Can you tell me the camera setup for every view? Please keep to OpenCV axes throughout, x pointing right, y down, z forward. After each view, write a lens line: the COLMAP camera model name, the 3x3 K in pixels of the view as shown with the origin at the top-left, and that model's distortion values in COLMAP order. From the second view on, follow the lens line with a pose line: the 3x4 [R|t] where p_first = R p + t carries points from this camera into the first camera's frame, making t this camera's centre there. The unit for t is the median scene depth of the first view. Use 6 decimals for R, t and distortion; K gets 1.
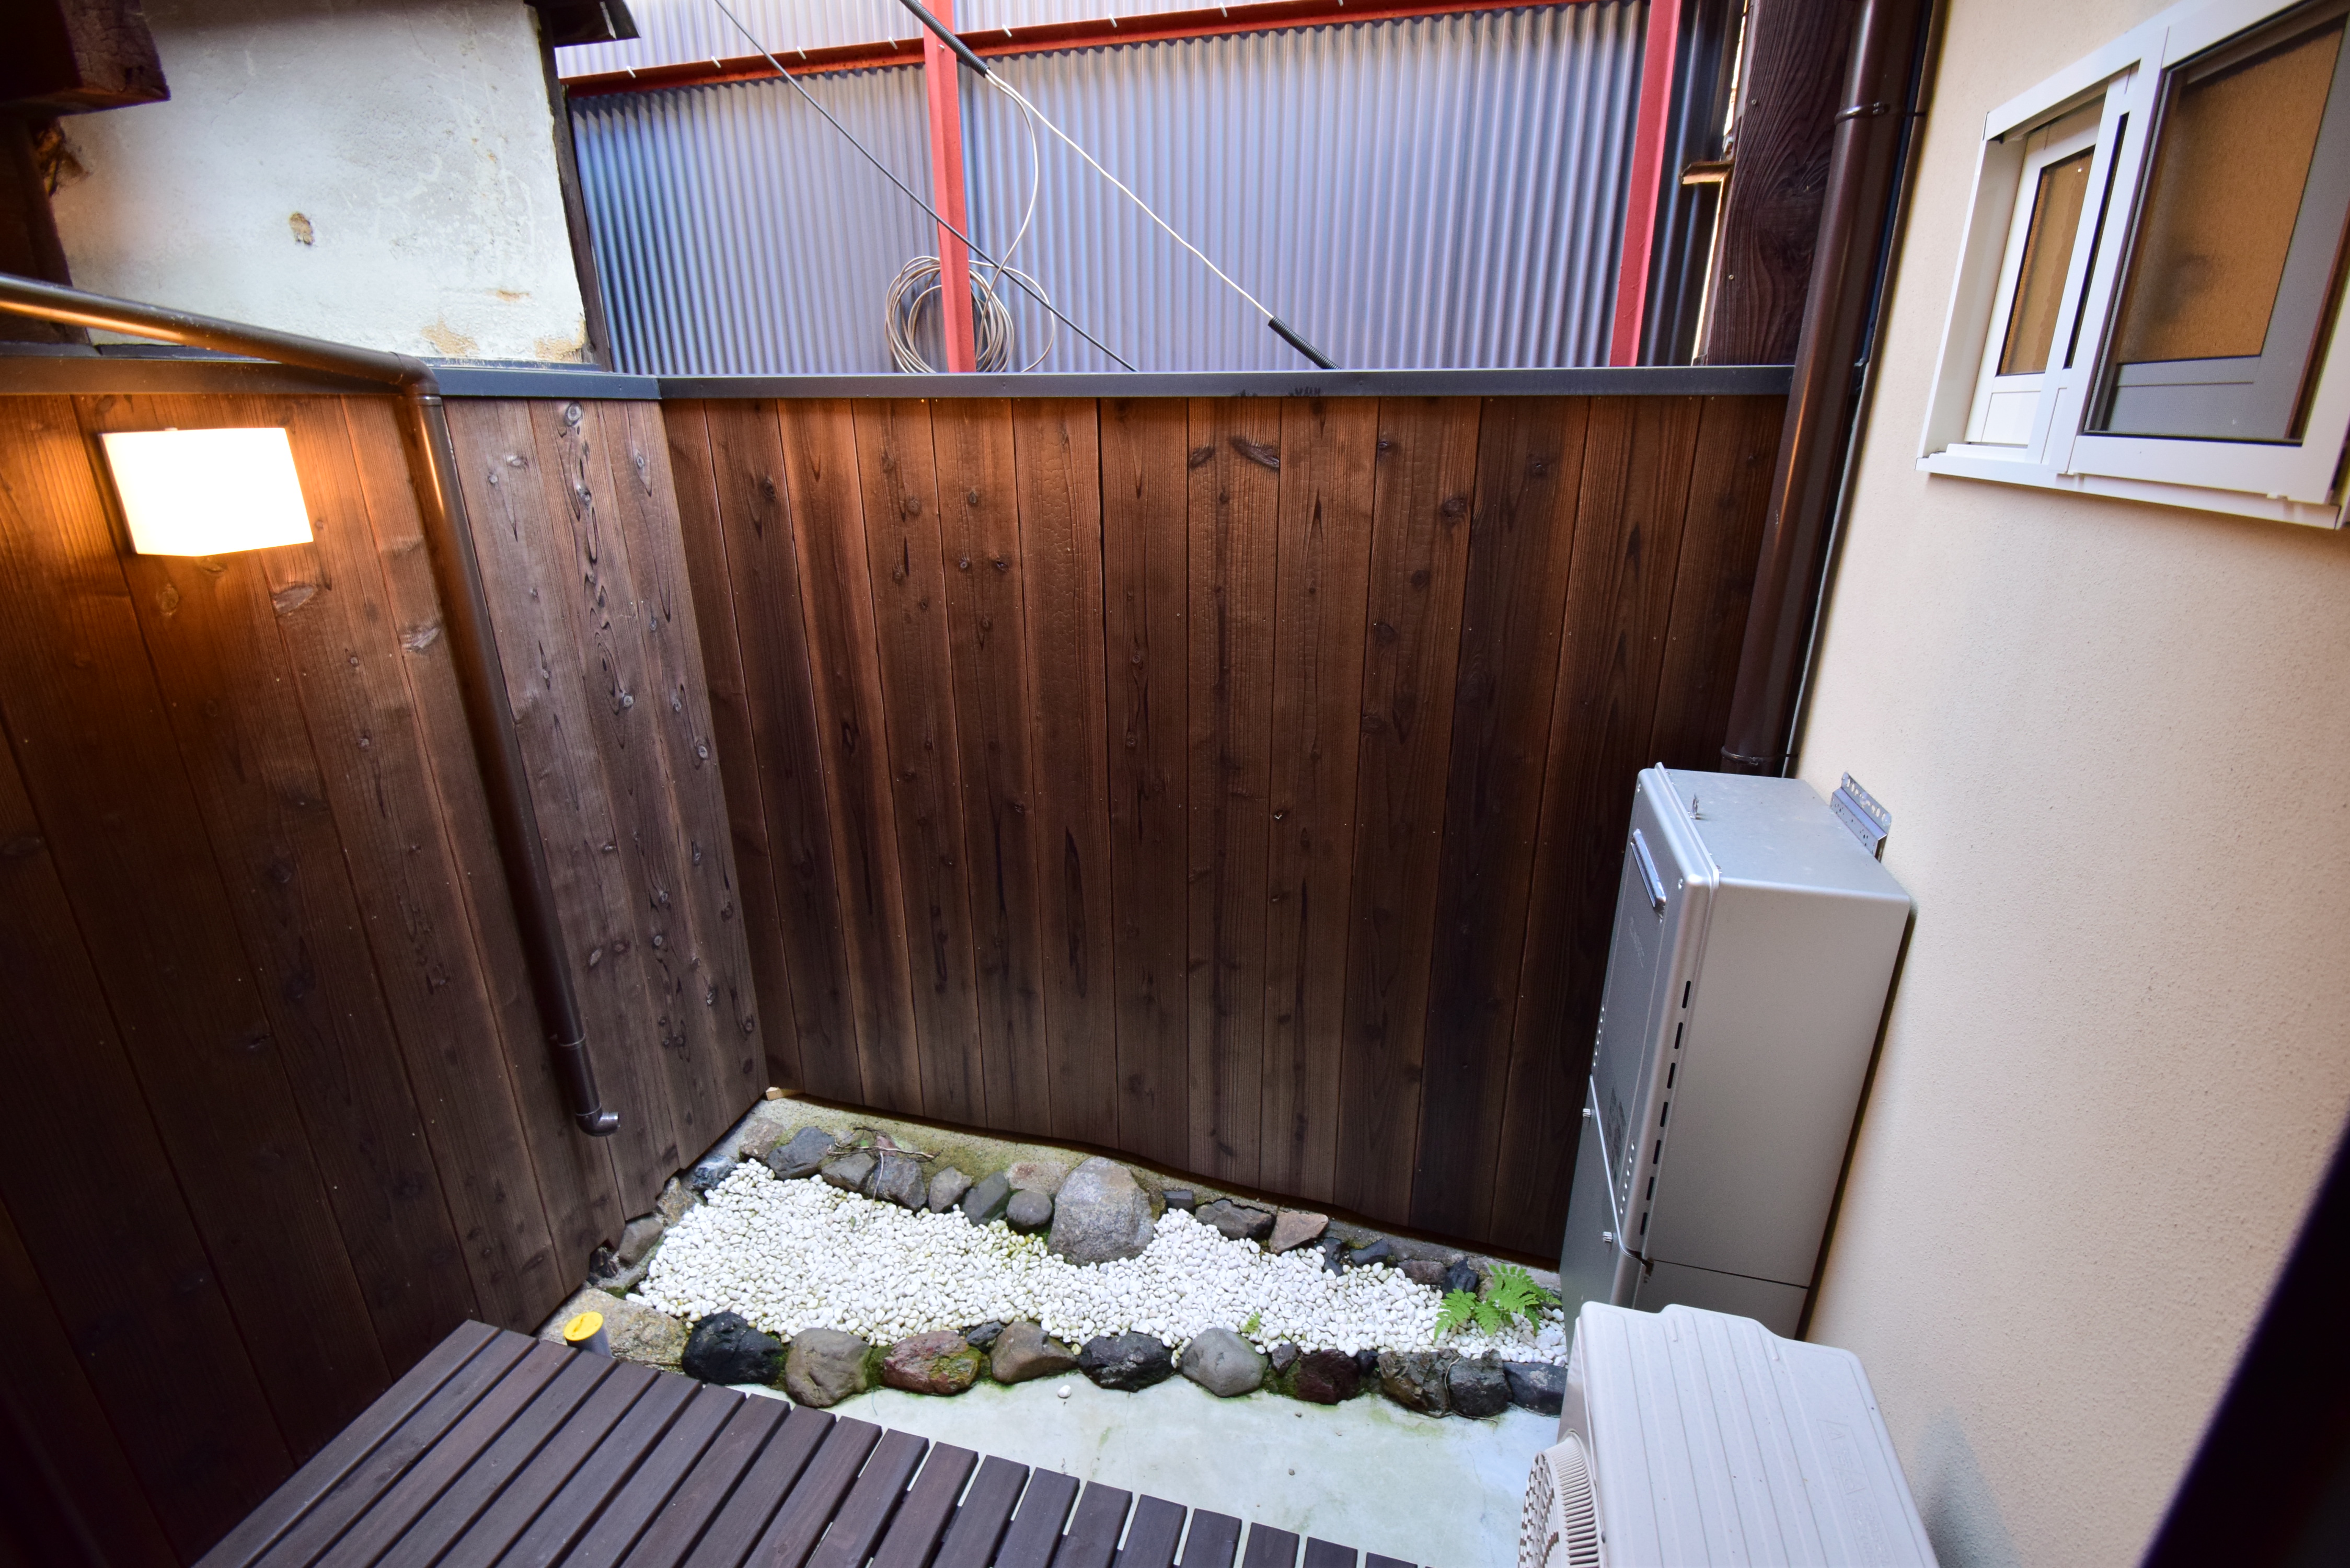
lens RADIAL K [[1044.2, 0, 1185.5], [0, 1044.2, 788.7], [0, 0, 1]] dist [0.009706, -0.021697]
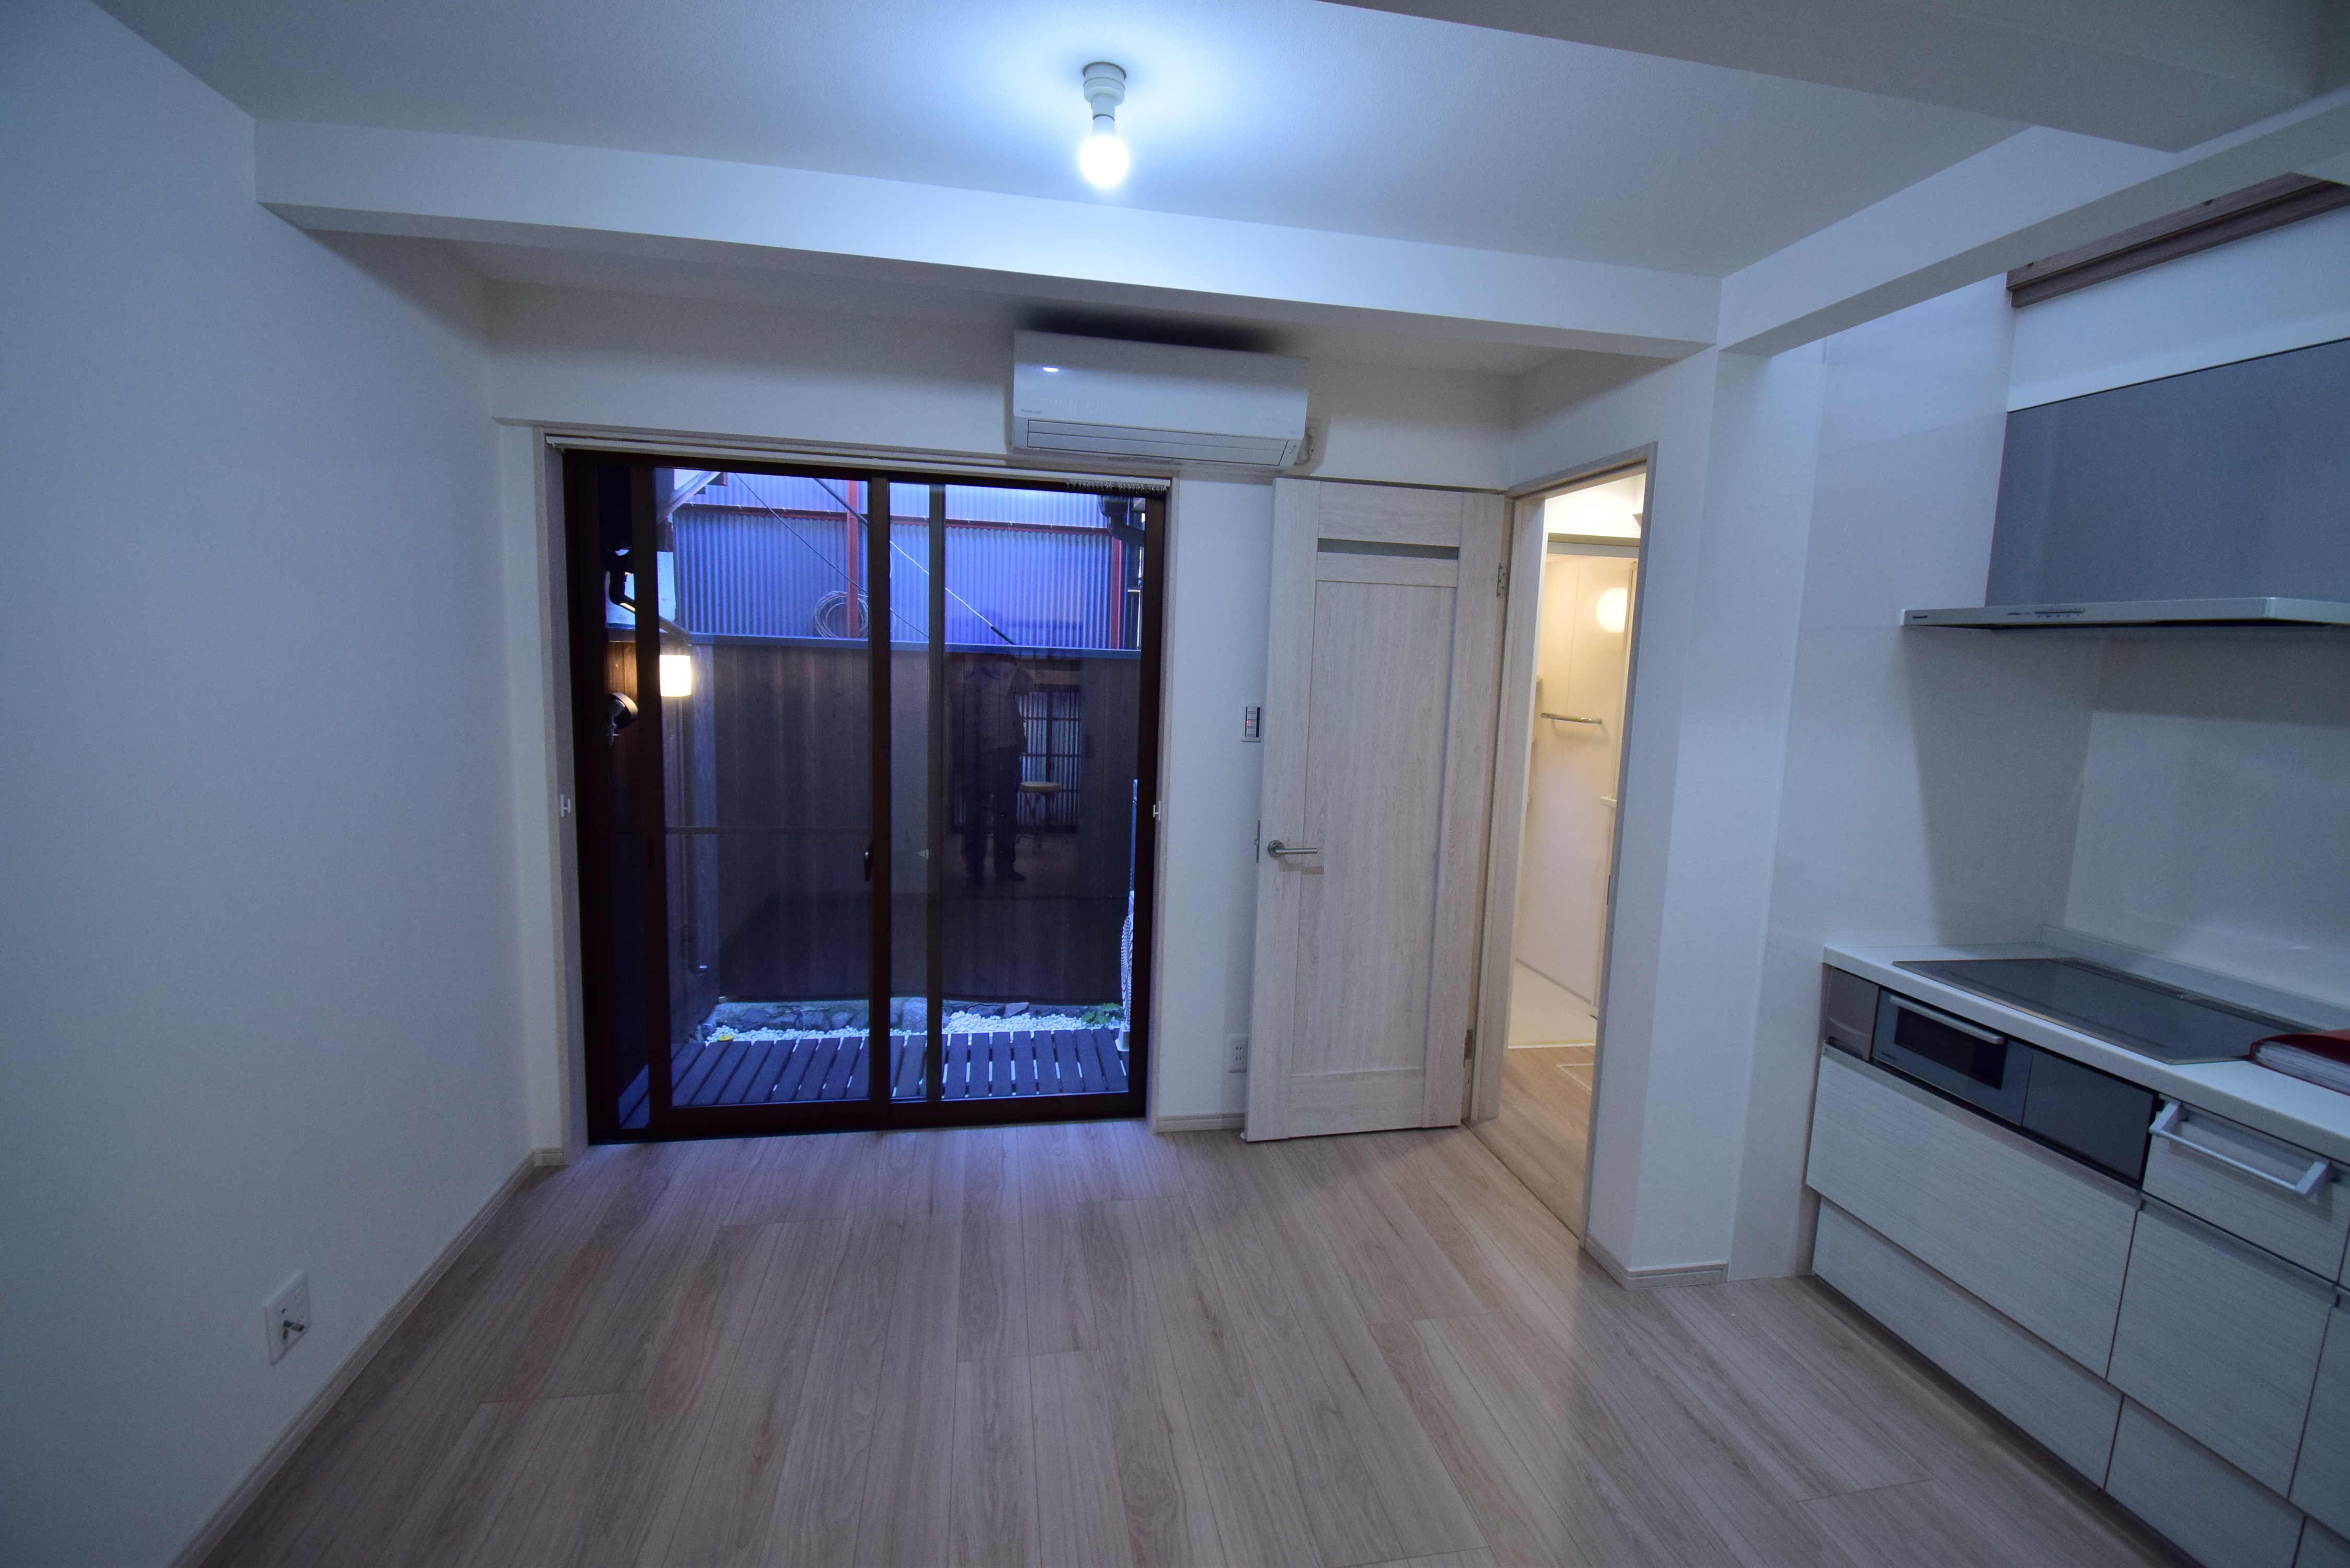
lens RADIAL K [[1044.2, 0, 1185.5], [0, 1044.2, 788.7], [0, 0, 1]] dist [0.009706, -0.021697]
pose [[0.902309, -0.023294, 0.430459, -0.560108], [0.110355, 0.977748, -0.178413, 0.438078], [-0.416725, 0.208487, 0.884801, -1.326741]]
